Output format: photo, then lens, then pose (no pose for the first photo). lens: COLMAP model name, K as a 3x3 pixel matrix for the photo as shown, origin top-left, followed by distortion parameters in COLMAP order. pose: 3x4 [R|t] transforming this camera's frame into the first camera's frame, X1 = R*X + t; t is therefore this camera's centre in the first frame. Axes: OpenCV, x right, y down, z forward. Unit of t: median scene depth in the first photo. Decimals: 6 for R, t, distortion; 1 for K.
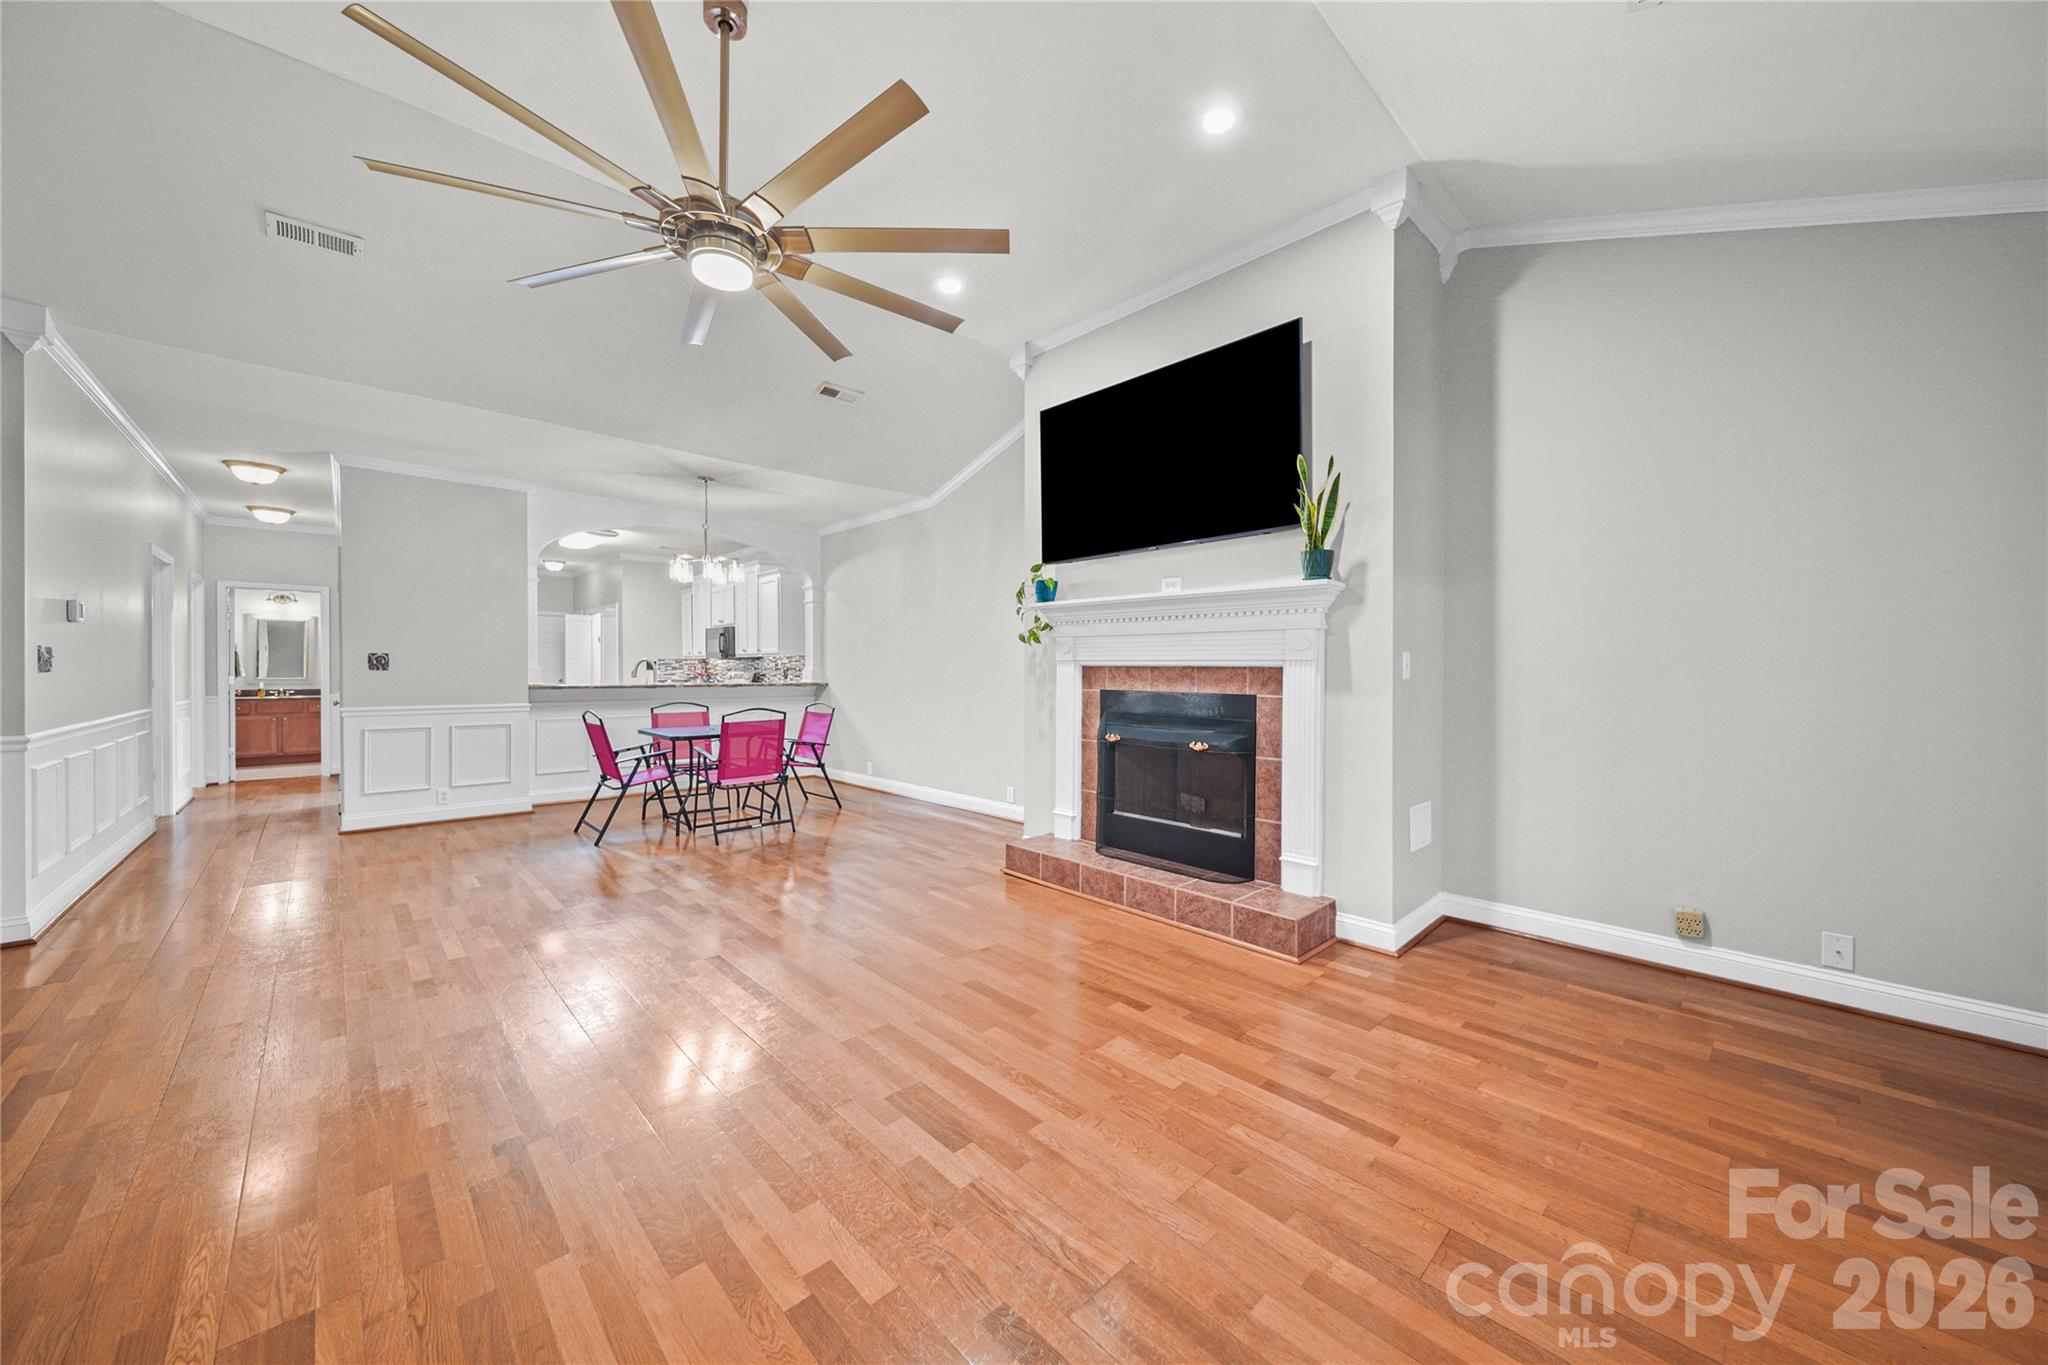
lens RADIAL K [[730.7, 0, 1041.7], [0, 730.7, 672.3], [0, 0, 1]] dist [0.000846, -0.001381]
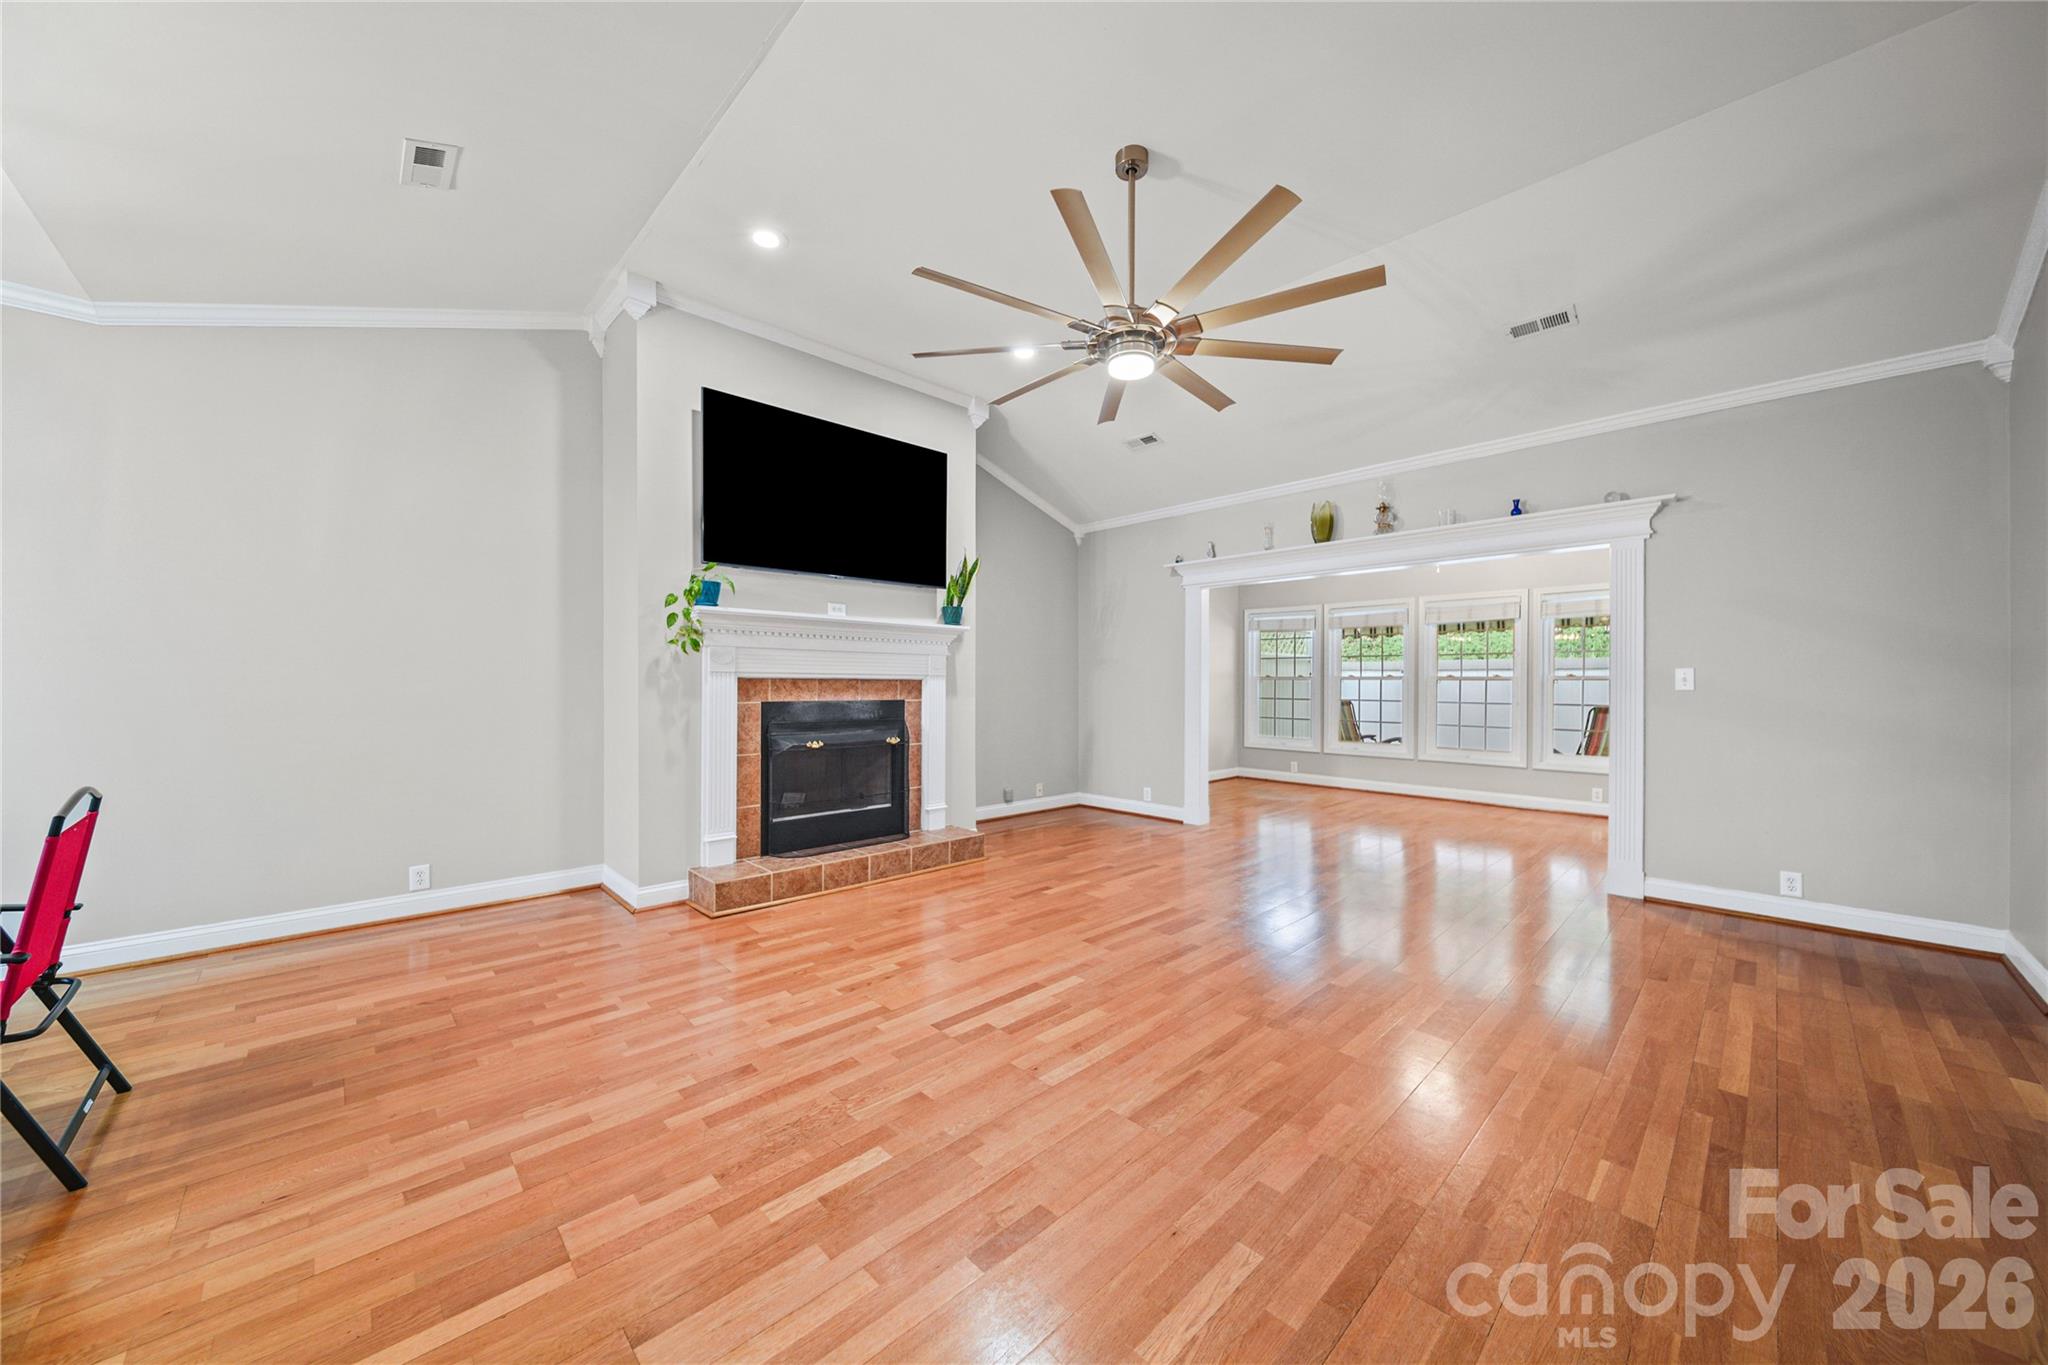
lens RADIAL K [[730.7, 0, 1021.7], [0, 730.7, 680.3], [0, 0, 1]] dist [0.000846, -0.001381]
pose [[0.009238, -0.002318, 0.999955, -0.960449], [0.001072, 0.999997, 0.002308, -0.007939], [-0.999957, 0.001050, 0.009240, 0.666206]]
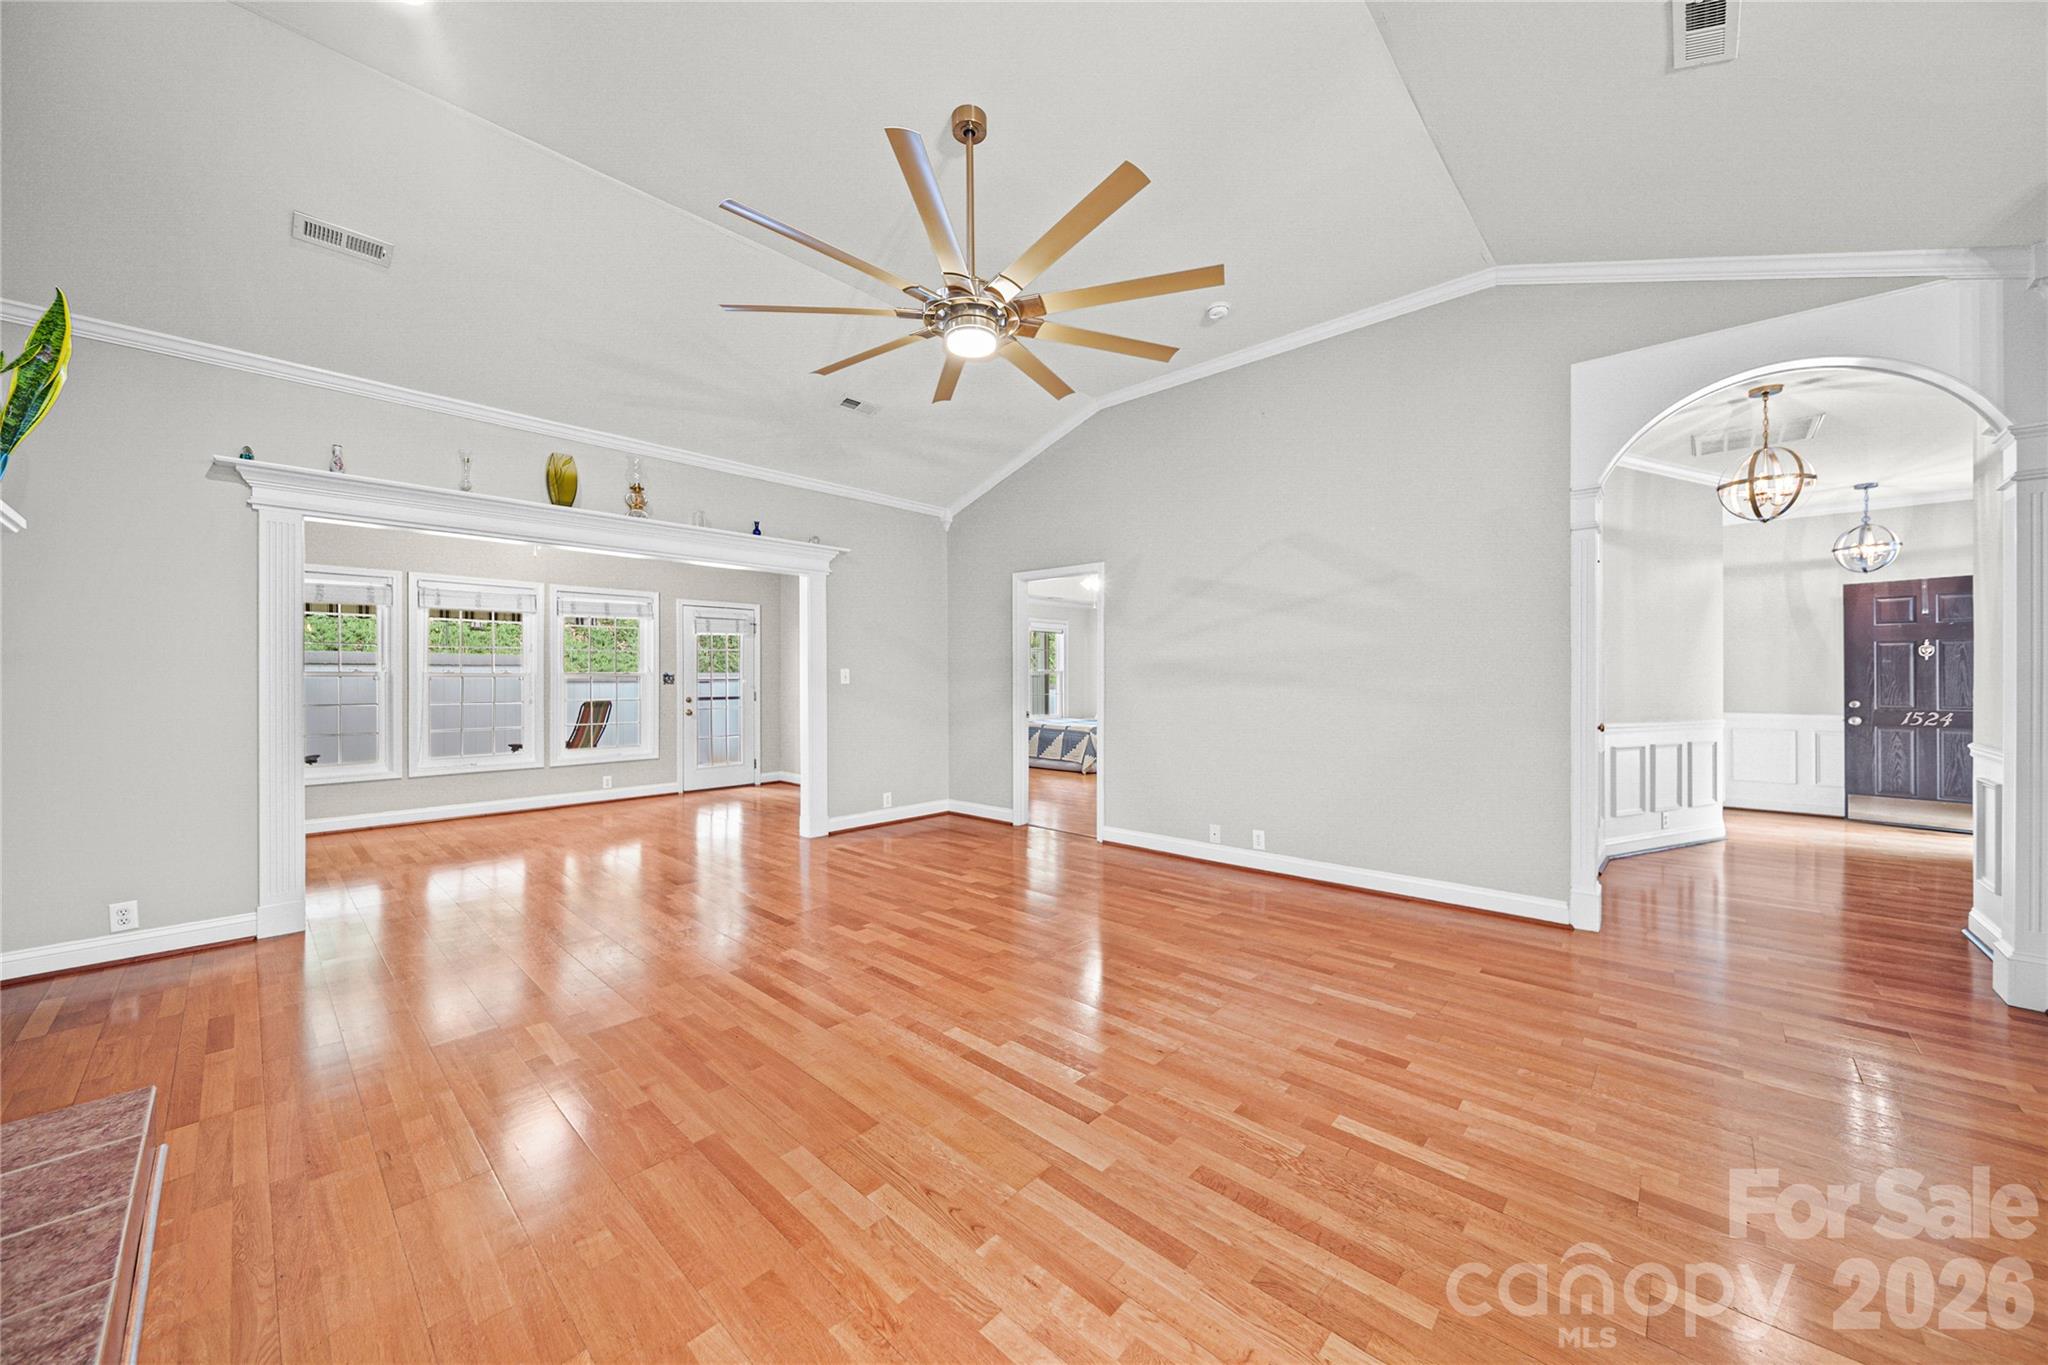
lens RADIAL K [[730.7, 0, 1044.0], [0, 730.7, 678.1], [0, 0, 1]] dist [0.000846, -0.001381]
pose [[-0.997451, -0.001402, -0.071347, -0.264041], [-0.001667, 0.999992, 0.003661, -0.008626], [0.071342, 0.003771, -0.997445, 1.236590]]
